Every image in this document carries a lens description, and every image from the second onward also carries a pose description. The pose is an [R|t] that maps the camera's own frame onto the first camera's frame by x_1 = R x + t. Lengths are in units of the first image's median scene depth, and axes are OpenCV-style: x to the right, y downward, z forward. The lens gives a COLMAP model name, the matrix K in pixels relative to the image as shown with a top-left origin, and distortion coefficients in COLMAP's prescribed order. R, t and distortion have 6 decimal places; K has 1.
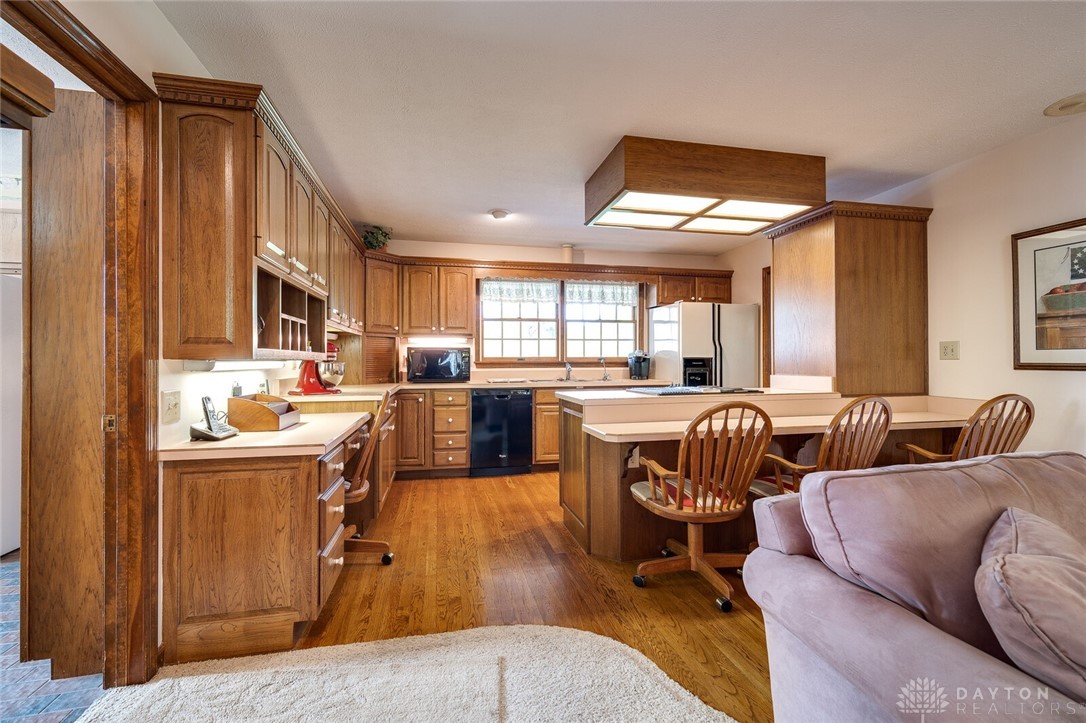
lens RADIAL K [[471.6, 0, 543.0], [0, 471.6, 361.5], [0, 0, 1]] dist [0.001631, 0.000060]
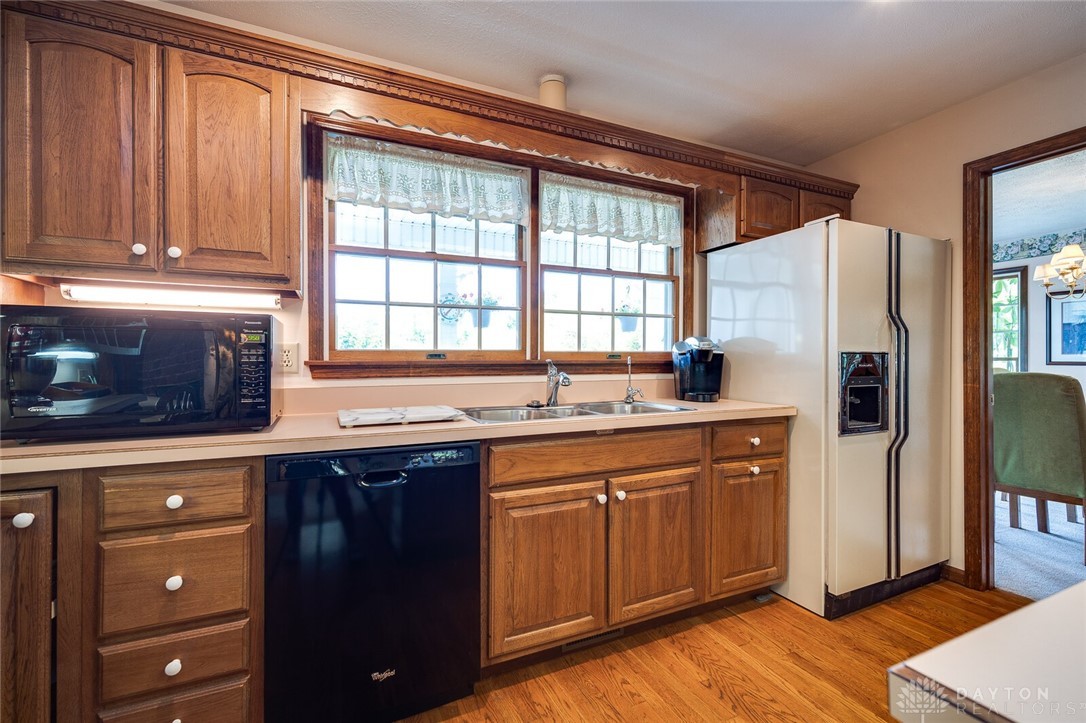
lens RADIAL K [[471.6, 0, 543.0], [0, 471.6, 361.5], [0, 0, 1]] dist [0.001631, 0.000060]
pose [[0.977536, 0.001913, 0.210760, -0.042852], [-0.002430, 0.999995, 0.002195, -0.000646], [-0.210755, -0.002658, 0.977535, 0.593887]]
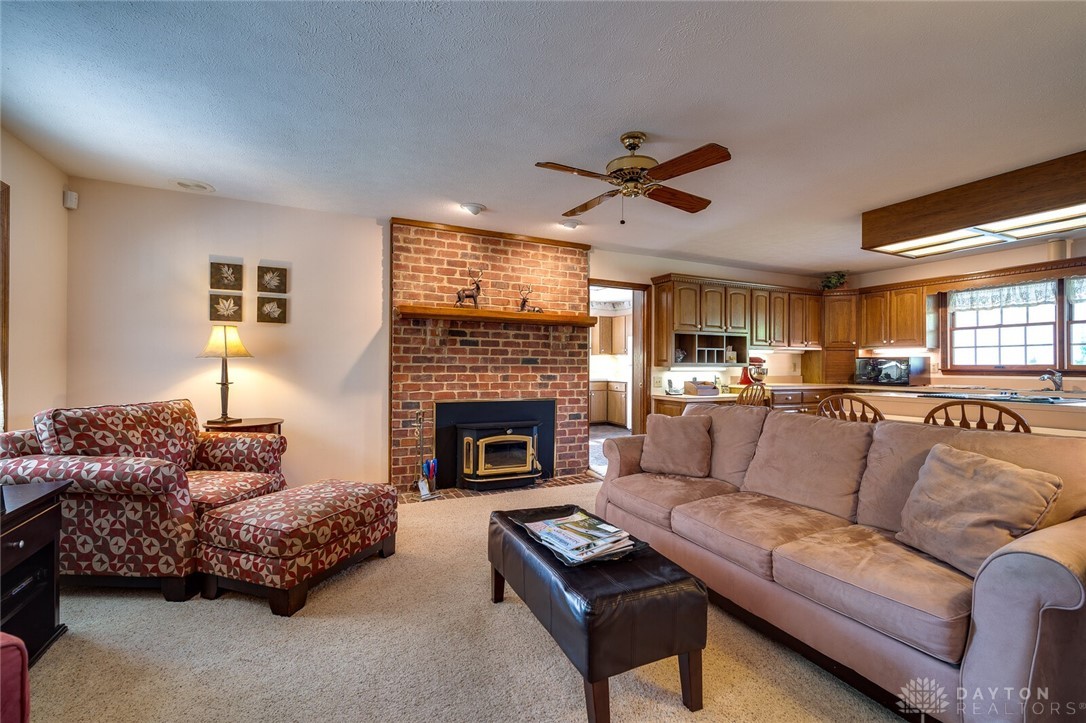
lens RADIAL K [[474.9, 0, 543.0], [0, 474.9, 361.5], [0, 0, 1]] dist [0.023504, 0.000065]
pose [[0.217346, -0.003049, -0.976090, 0.732935], [-0.003979, 0.999984, -0.004010, -0.008156], [0.976087, 0.004755, 0.217330, -0.142427]]
